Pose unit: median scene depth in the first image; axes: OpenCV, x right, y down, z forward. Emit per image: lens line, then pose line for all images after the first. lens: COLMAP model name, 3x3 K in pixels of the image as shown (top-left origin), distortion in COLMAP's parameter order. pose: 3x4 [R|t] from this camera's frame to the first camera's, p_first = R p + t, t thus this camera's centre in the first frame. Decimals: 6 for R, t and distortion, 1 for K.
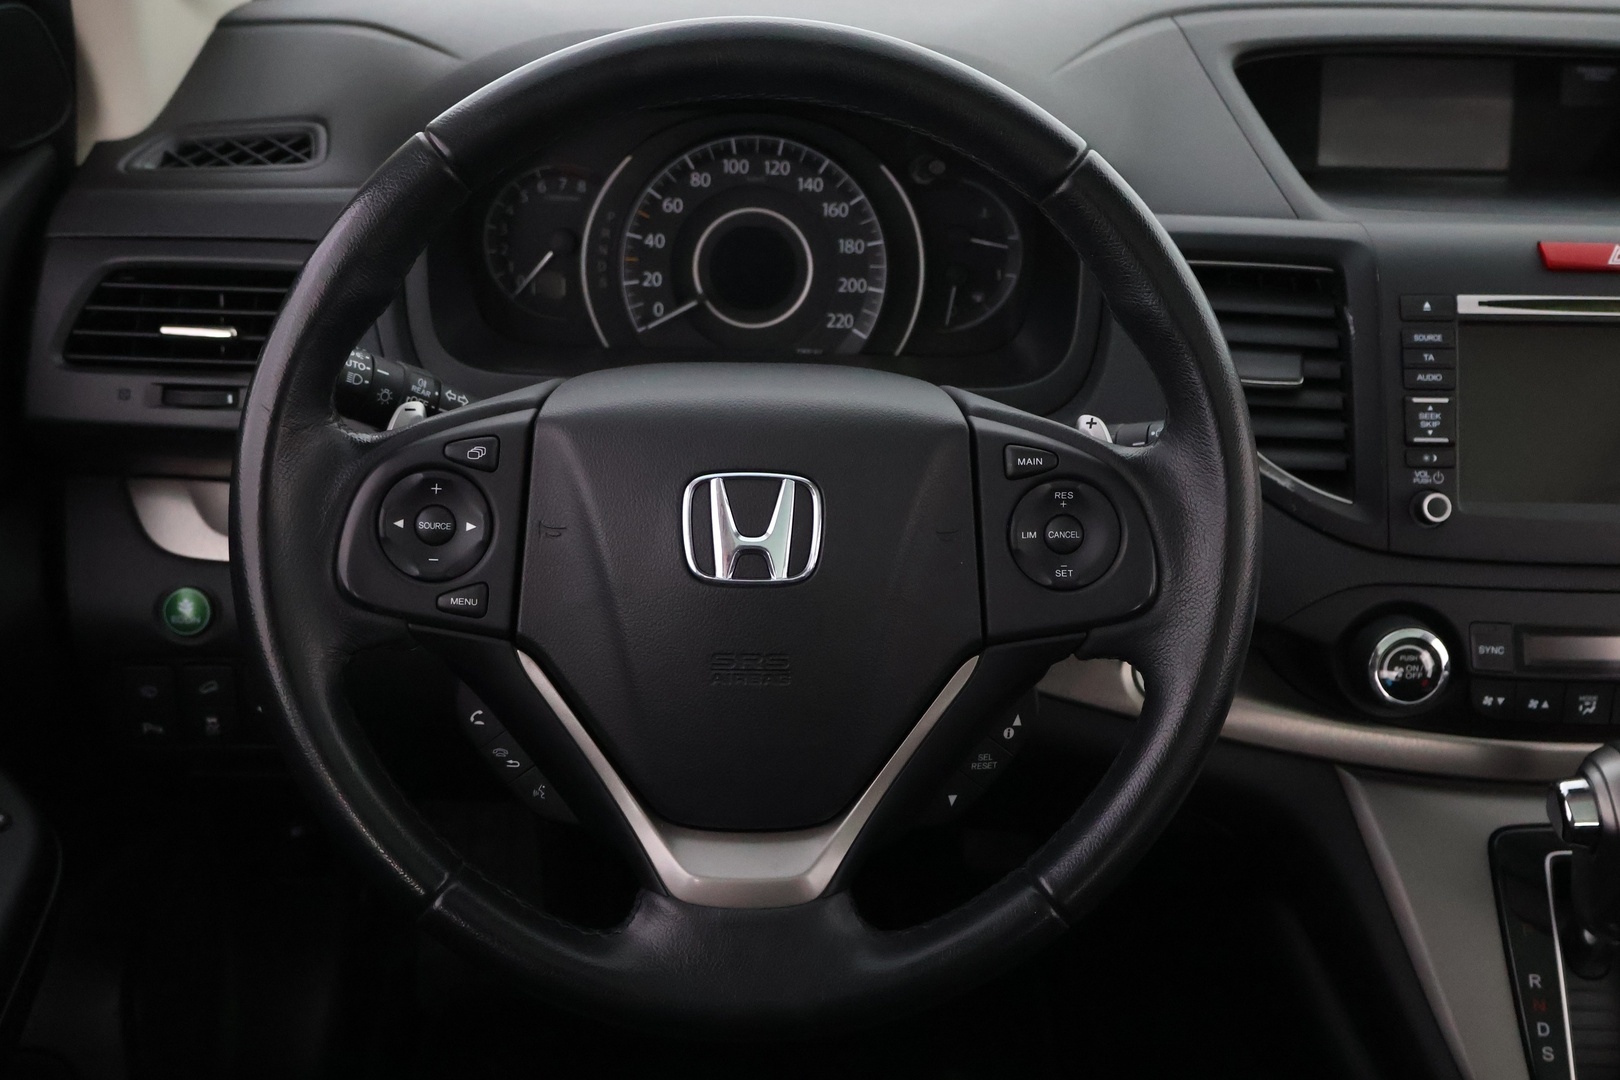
lens RADIAL K [[1785.5, 0, 815.0], [0, 1785.5, 550.3], [0, 0, 1]] dist [0.010004, 0.000000]
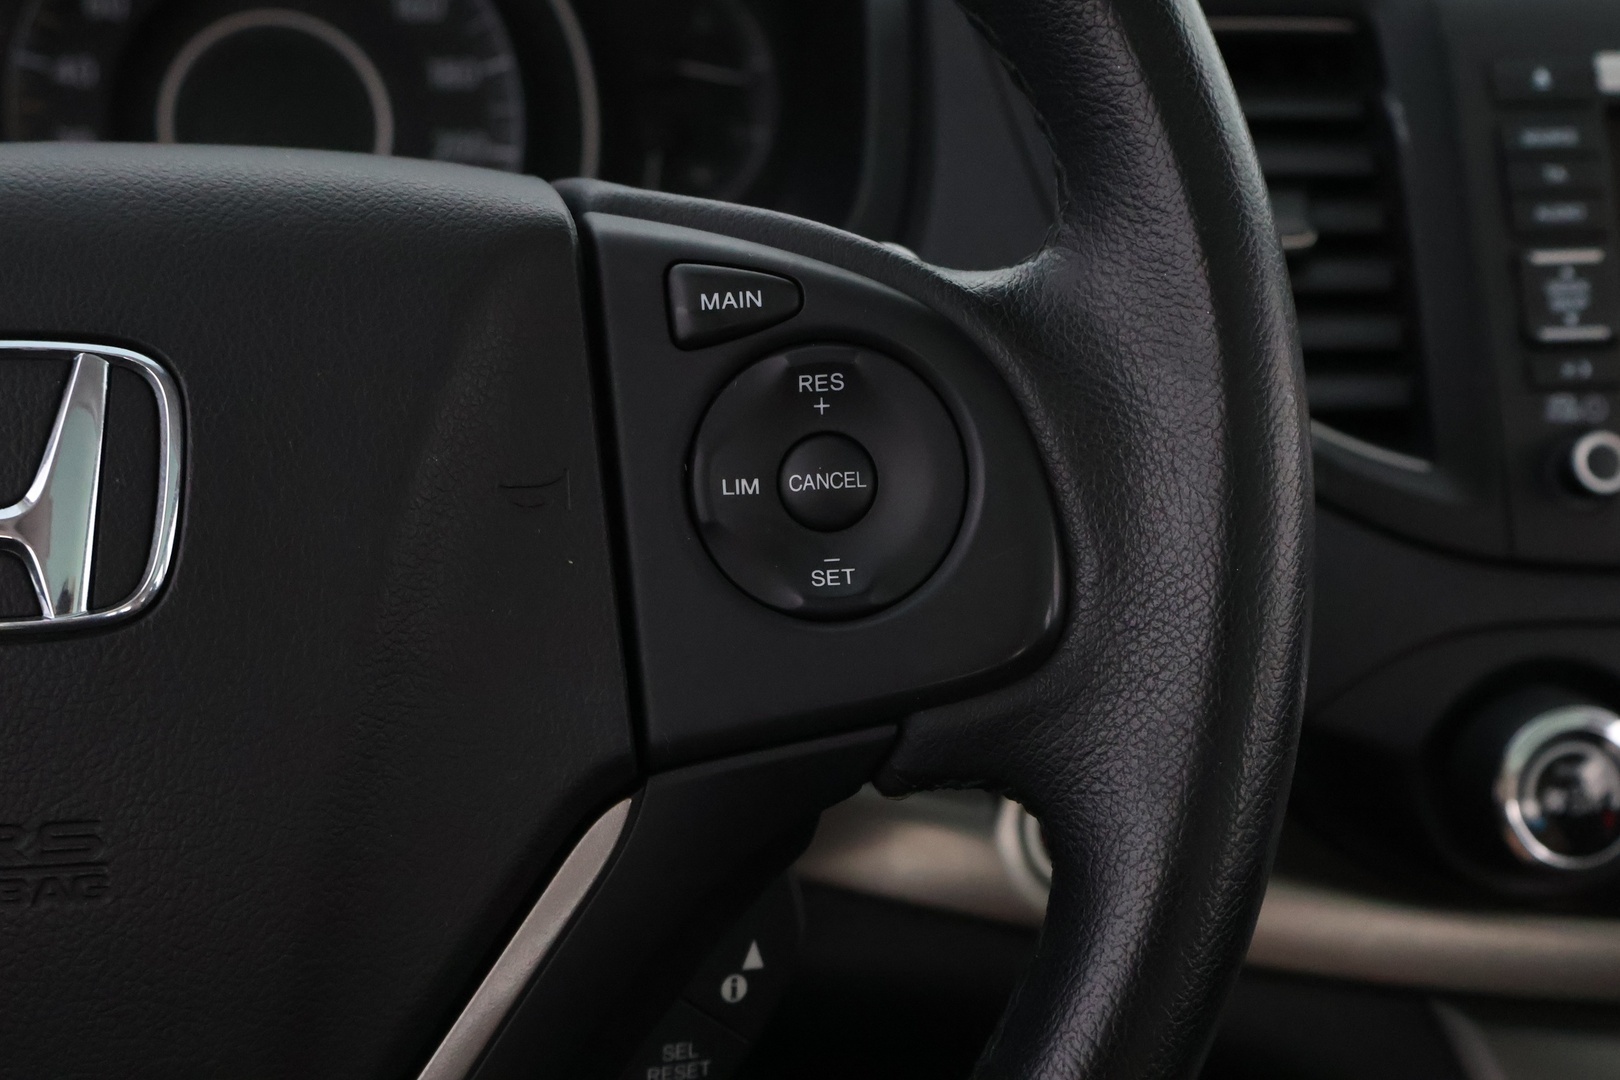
lens RADIAL K [[2112.5, 0, 819.8], [0, 2112.5, 544.7], [0, 0, 1]] dist [0.000409, 0.000000]
pose [[0.994882, -0.047296, 0.089288, 0.086990], [0.055287, 0.994473, -0.089259, 0.043460], [-0.084573, 0.093739, 0.991998, 0.487866]]
